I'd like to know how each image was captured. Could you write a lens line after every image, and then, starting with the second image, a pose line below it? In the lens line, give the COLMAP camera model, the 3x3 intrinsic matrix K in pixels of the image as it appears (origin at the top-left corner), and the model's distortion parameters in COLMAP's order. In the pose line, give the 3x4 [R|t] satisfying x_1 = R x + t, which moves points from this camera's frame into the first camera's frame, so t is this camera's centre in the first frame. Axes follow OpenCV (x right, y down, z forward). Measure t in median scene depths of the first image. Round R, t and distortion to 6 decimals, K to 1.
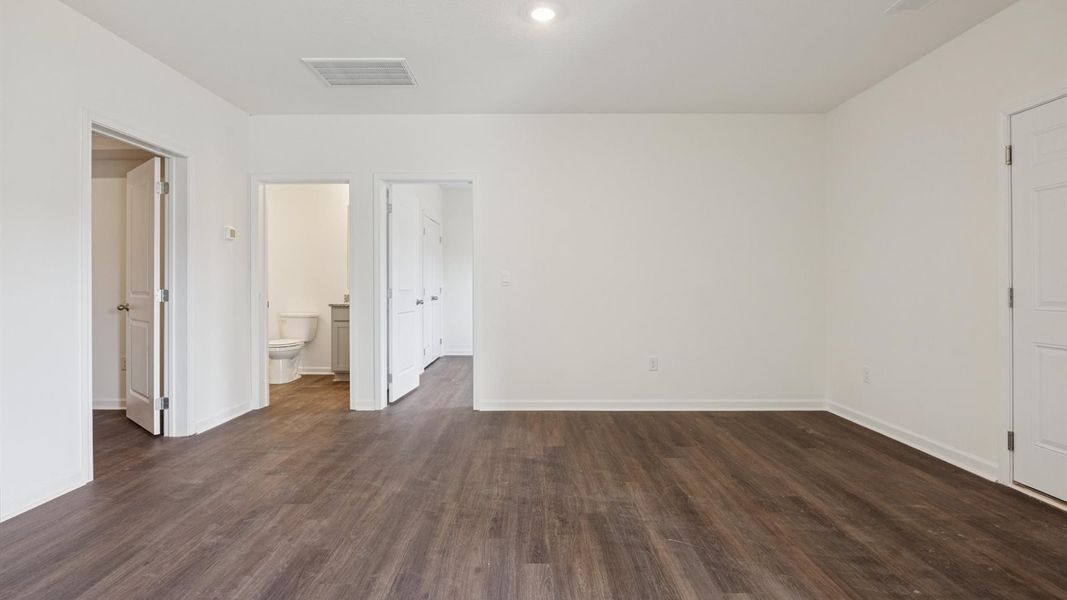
lens RADIAL K [[513.6, 0, 535.6], [0, 513.6, 280.9], [0, 0, 1]] dist [-0.001884, -0.001566]
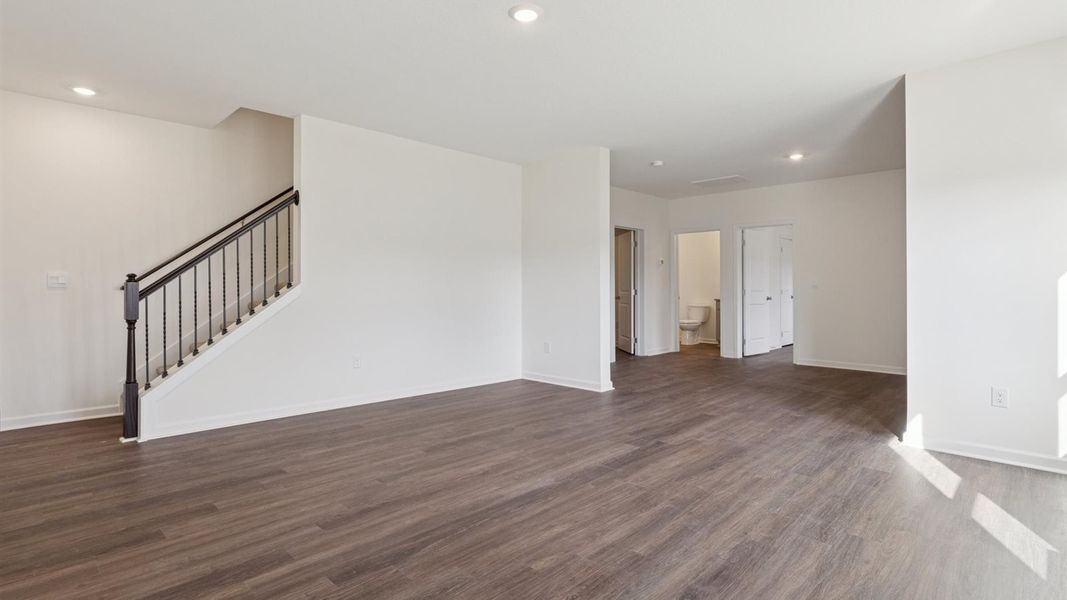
lens RADIAL K [[513.6, 0, 535.2], [0, 513.6, 293.8], [0, 0, 1]] dist [-0.001884, -0.001566]
pose [[0.716666, 0.009562, -0.697351, 0.426202], [0.006904, 0.999760, 0.020803, -0.011574], [0.697382, -0.019723, 0.716428, -0.737072]]
